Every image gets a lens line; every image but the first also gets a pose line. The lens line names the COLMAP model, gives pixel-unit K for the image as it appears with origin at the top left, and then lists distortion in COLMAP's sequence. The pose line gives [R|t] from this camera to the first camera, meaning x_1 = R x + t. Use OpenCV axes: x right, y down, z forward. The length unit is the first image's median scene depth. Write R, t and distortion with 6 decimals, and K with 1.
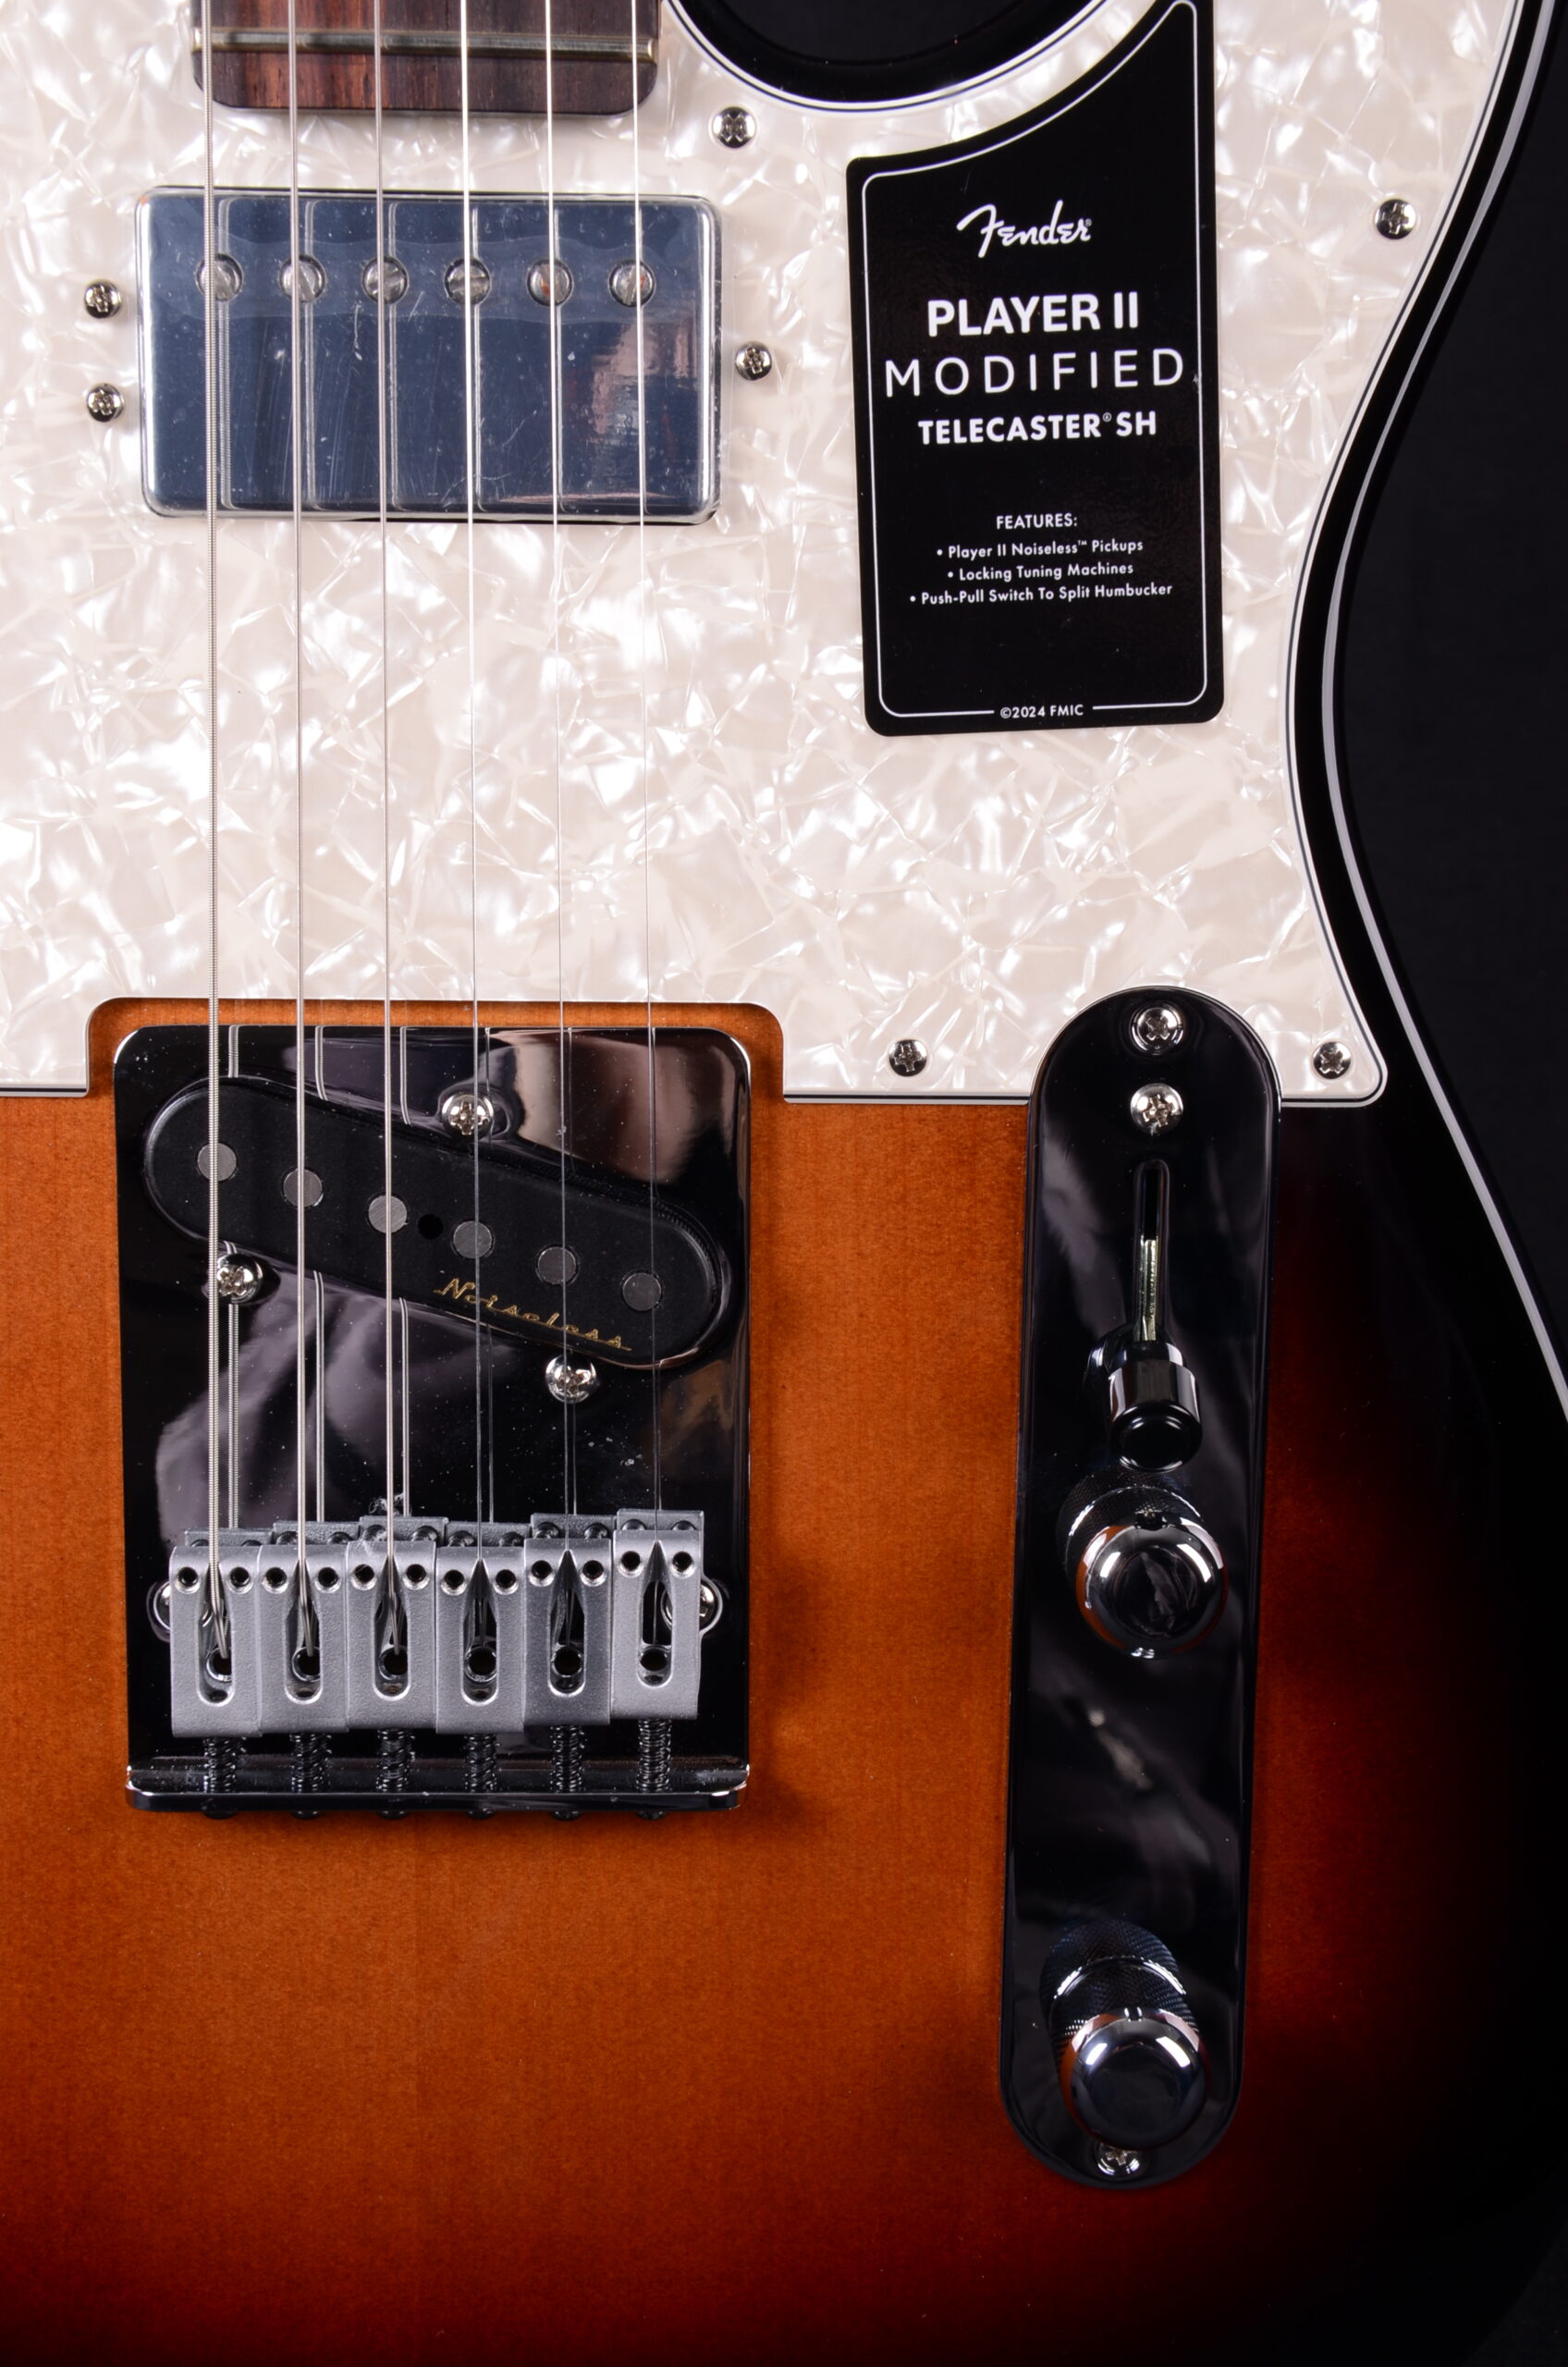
lens RADIAL K [[3446.0, 0, 793.4], [0, 3446.0, 1202.3], [0, 0, 1]] dist [0.076737, 0.180747]
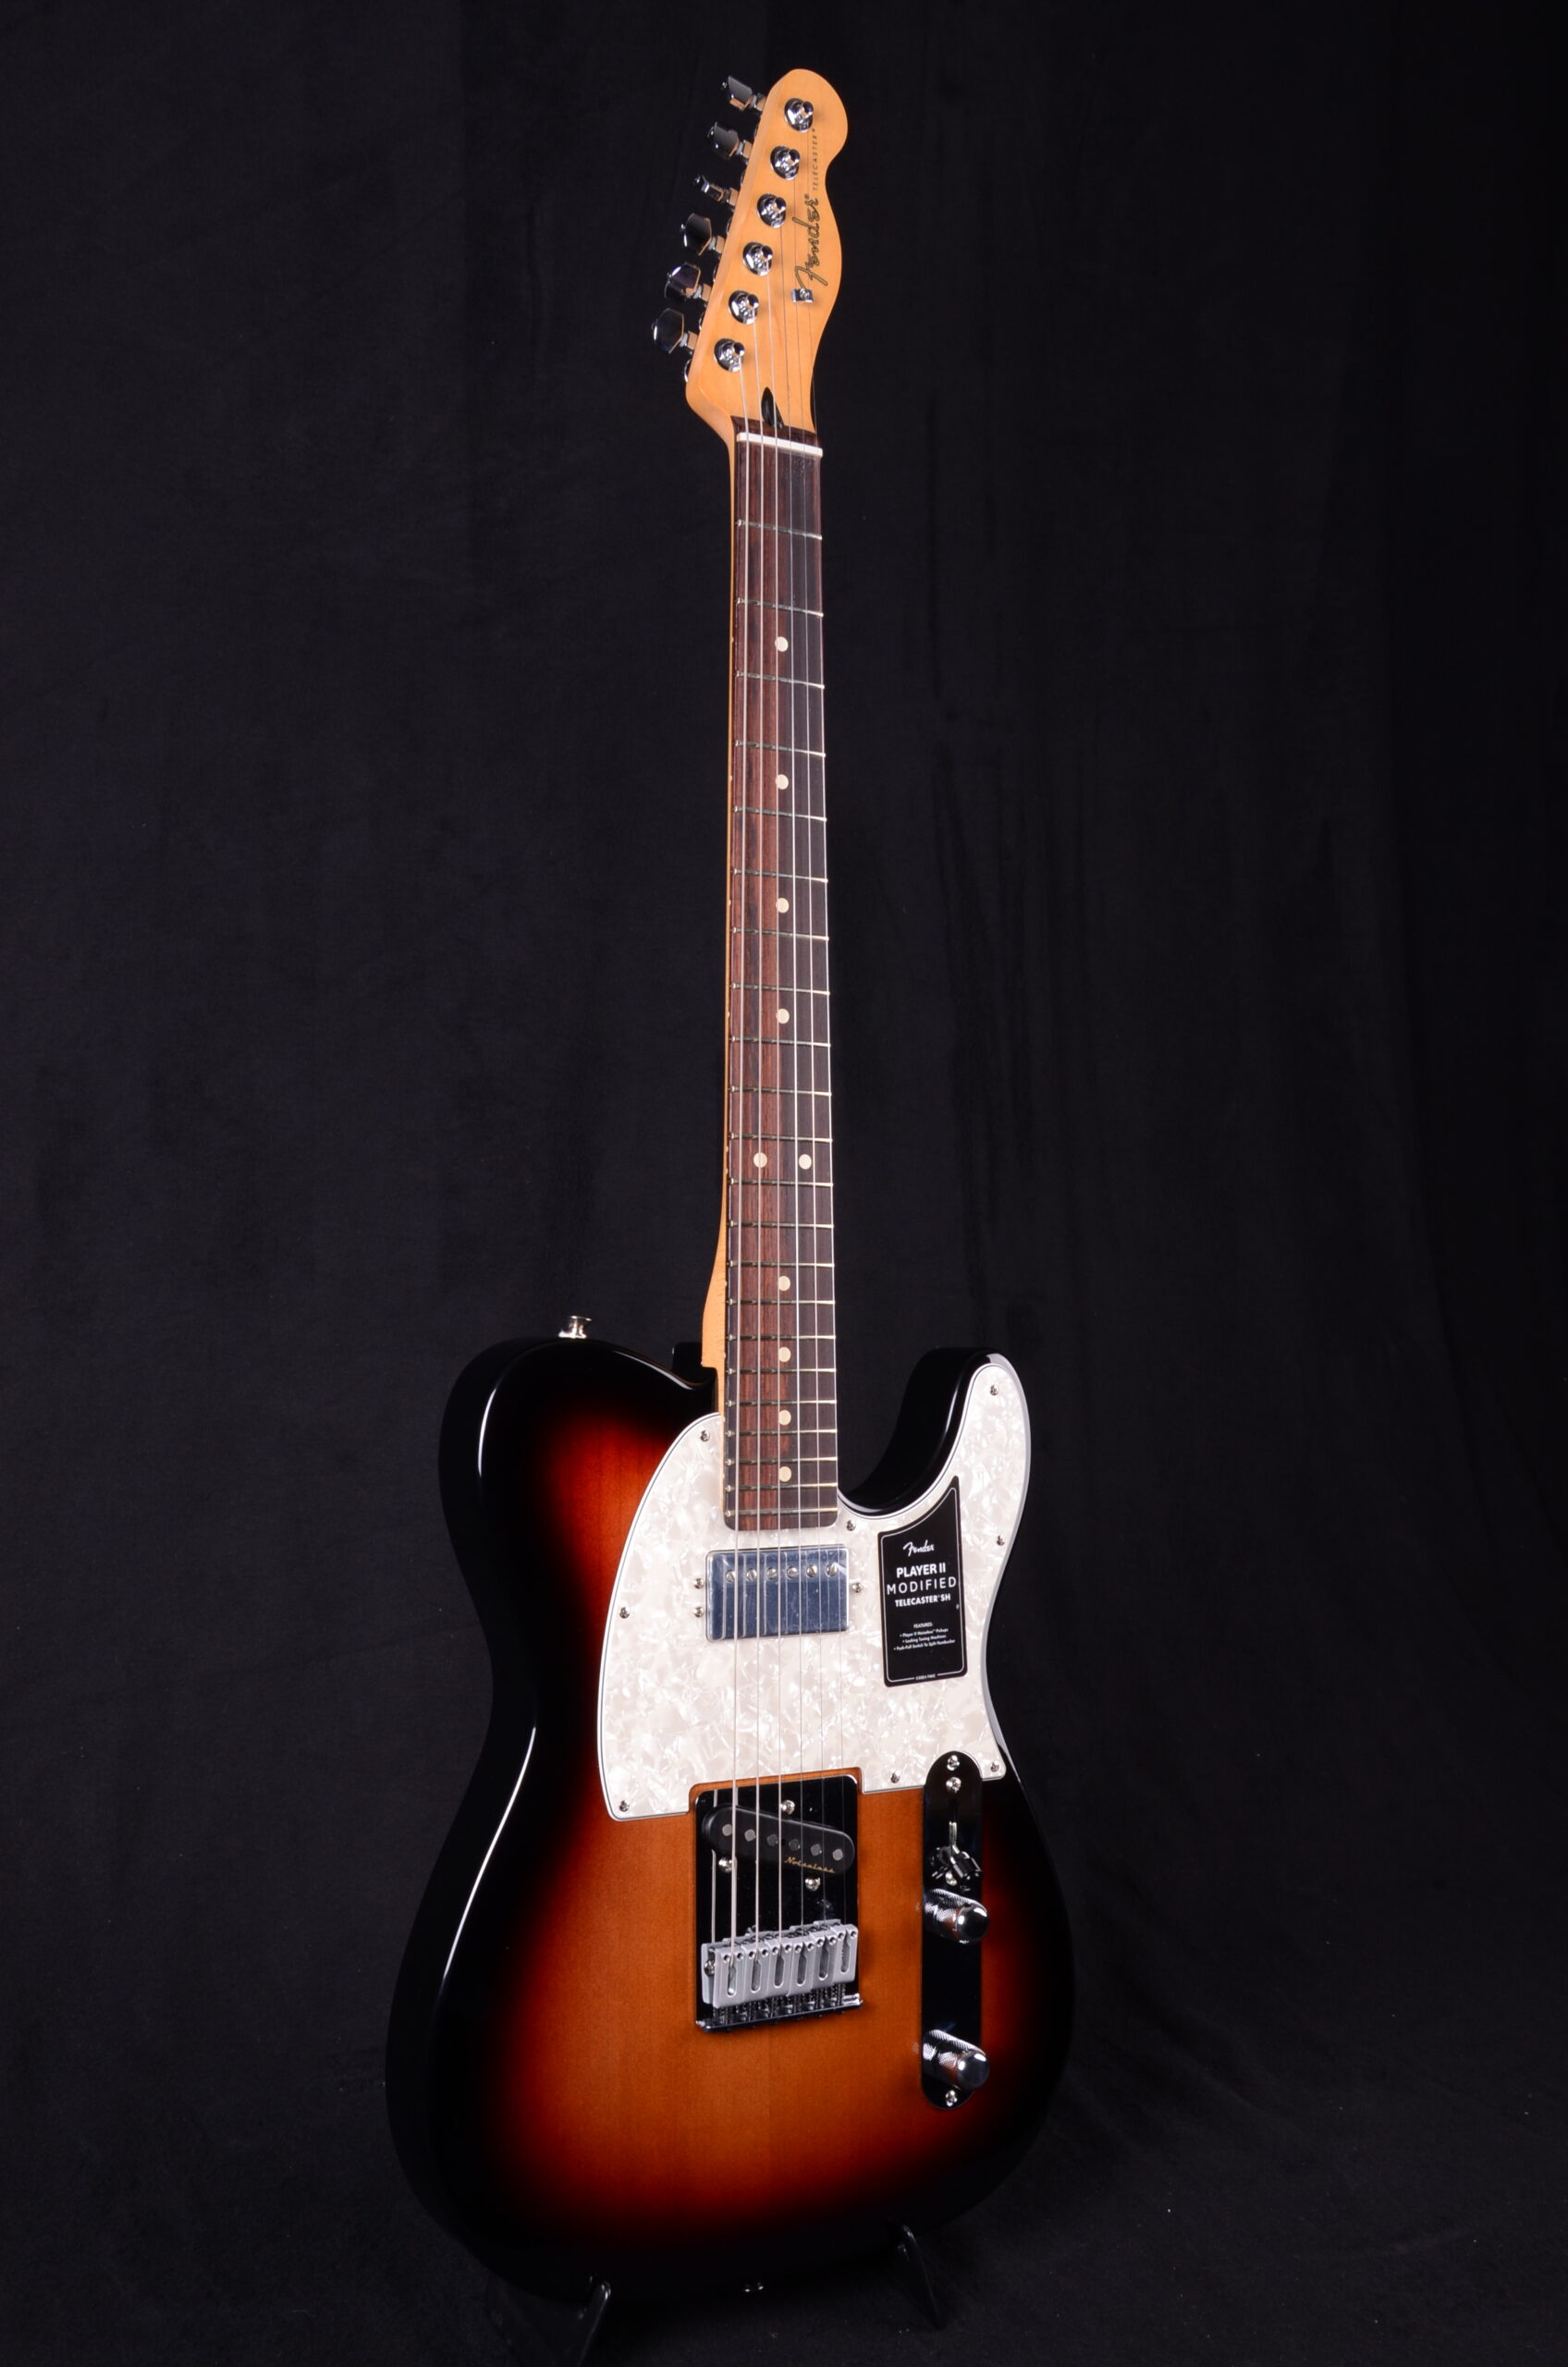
lens RADIAL K [[2472.3, 0, 785.5], [0, 2472.3, 1205.6], [0, 0, 1]] dist [-0.058196, 0.226211]
pose [[0.871153, 0.014448, 0.490798, -1.316954], [0.077789, 0.982882, -0.167008, -0.205925], [-0.484810, 0.183669, 0.855117, -1.210399]]
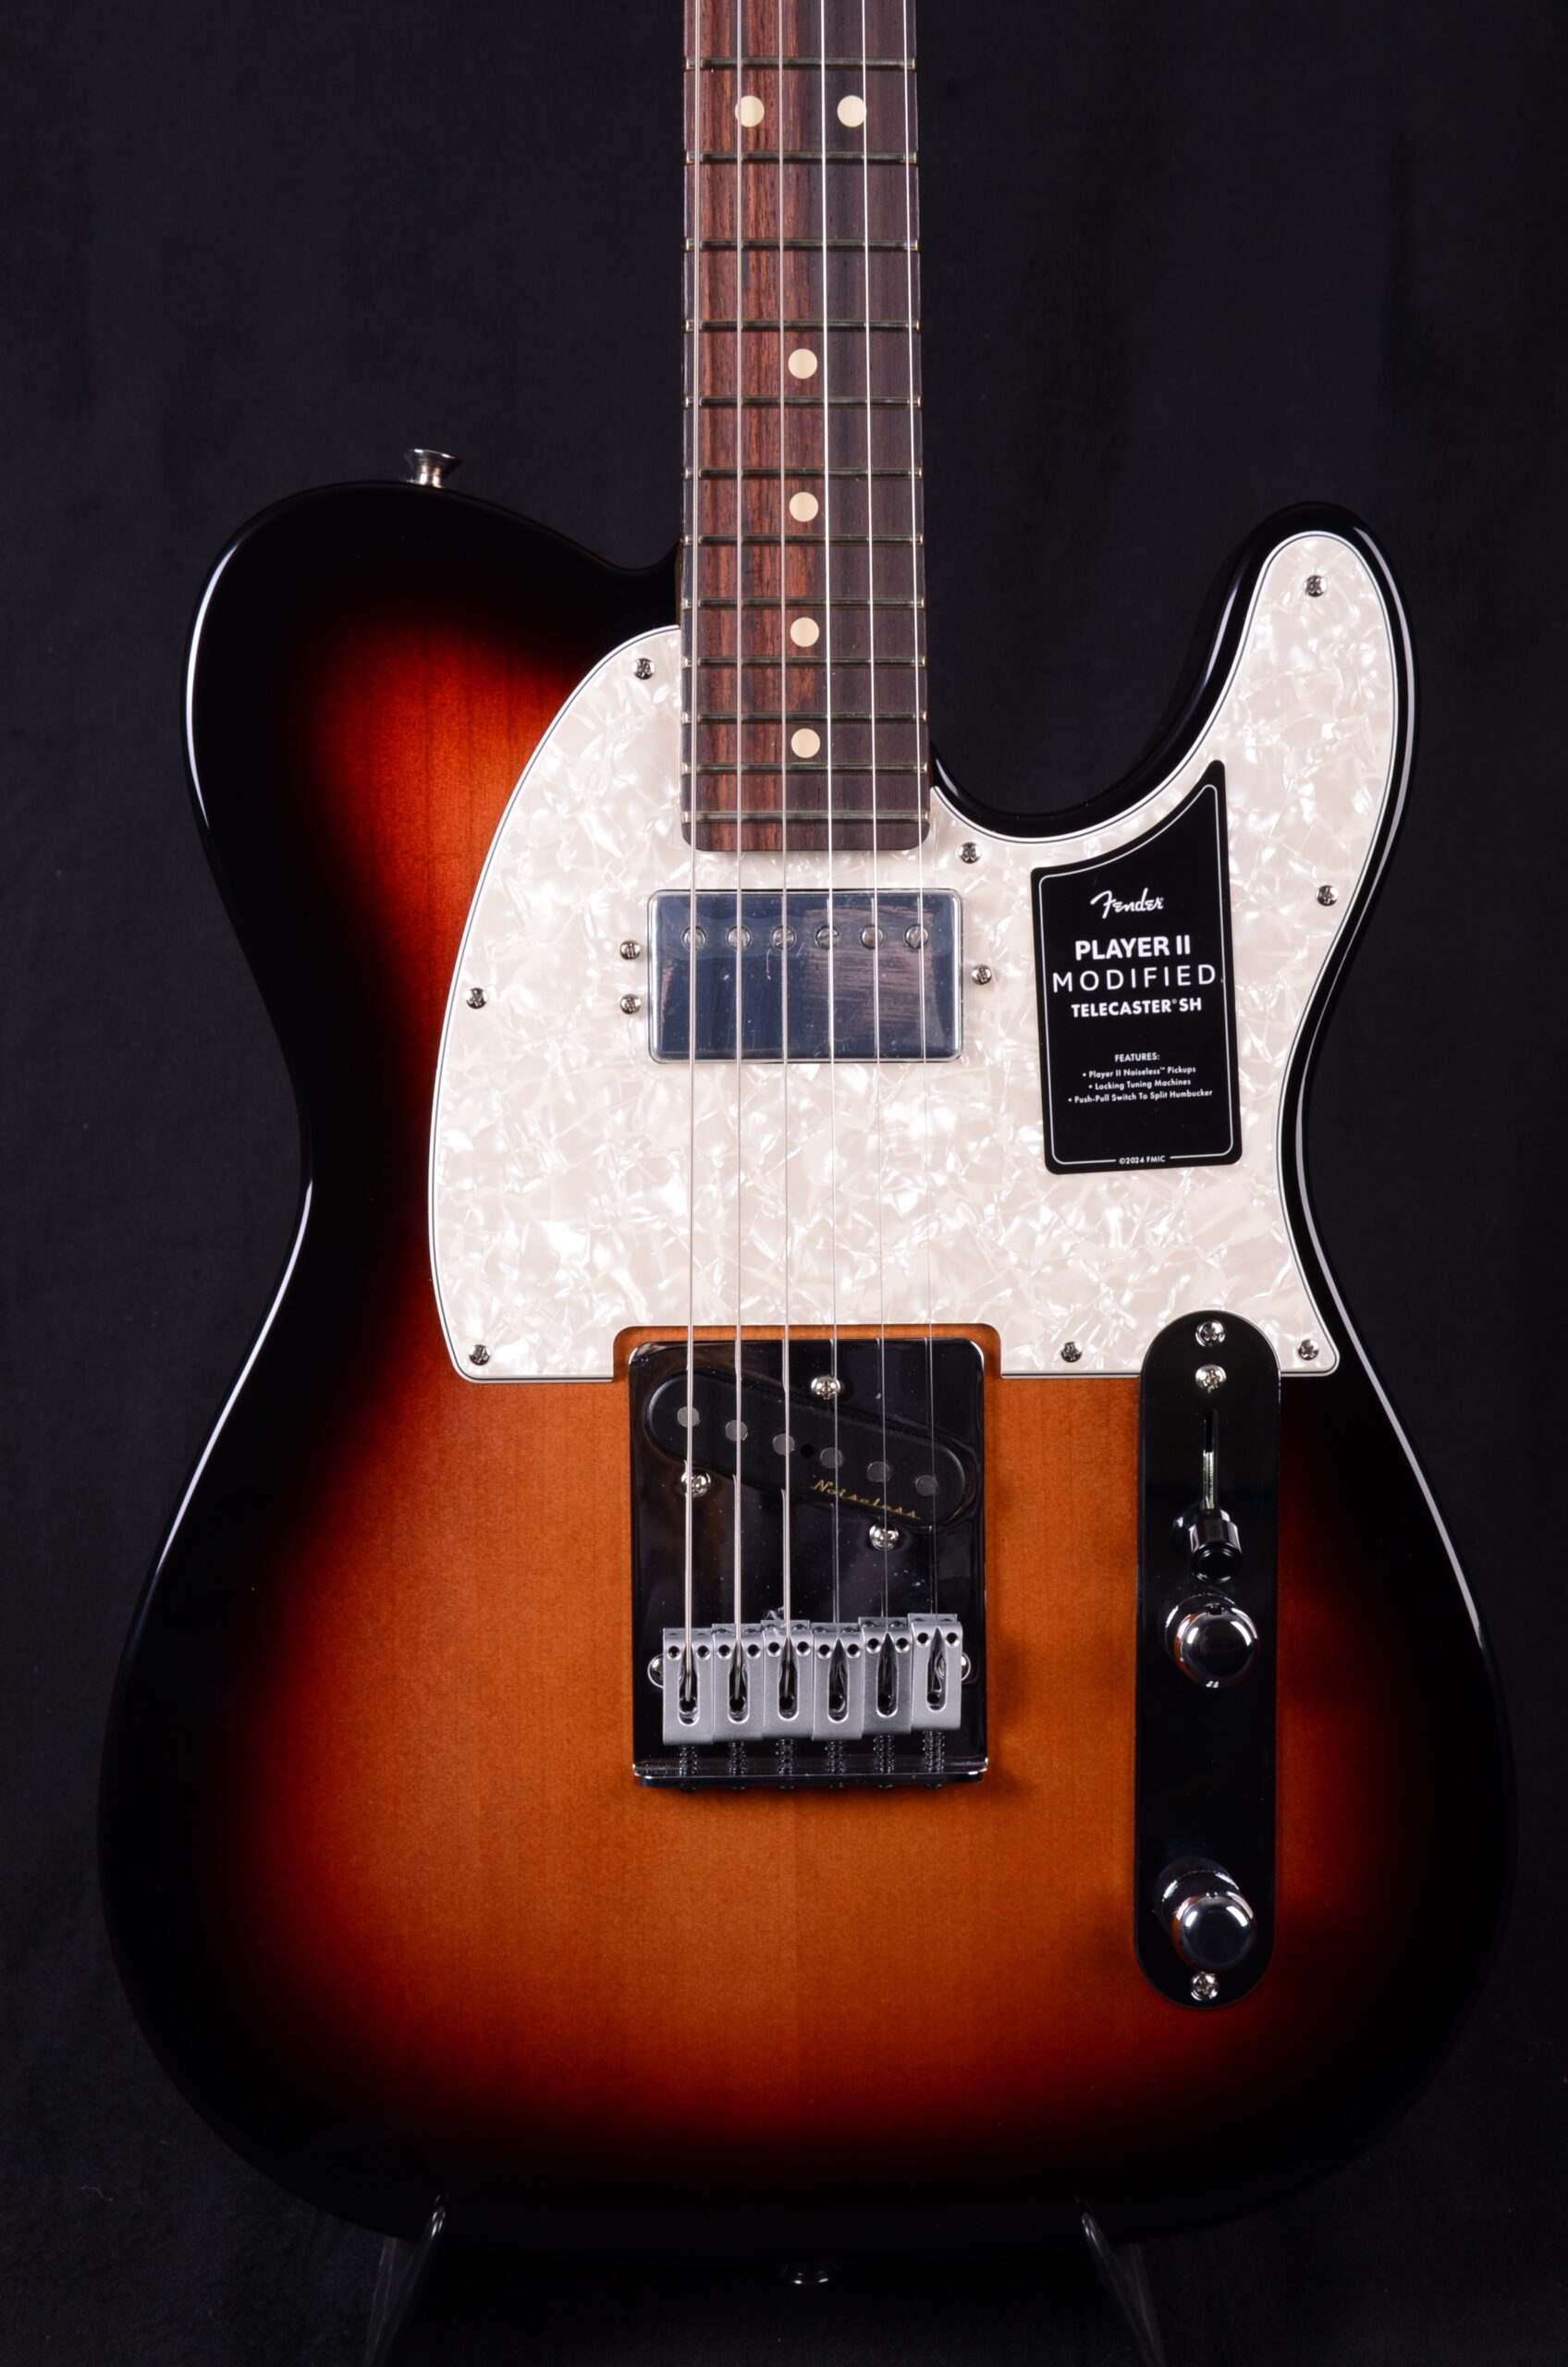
lens RADIAL K [[3545.7, 0, 786.5], [0, 3545.7, 1208.6], [0, 0, 1]] dist [0.077210, 0.696888]
pose [[0.999717, -0.015934, 0.017691, -0.147274], [0.017408, 0.996094, -0.086567, 0.040996], [-0.016242, 0.086851, 0.996089, -0.845126]]
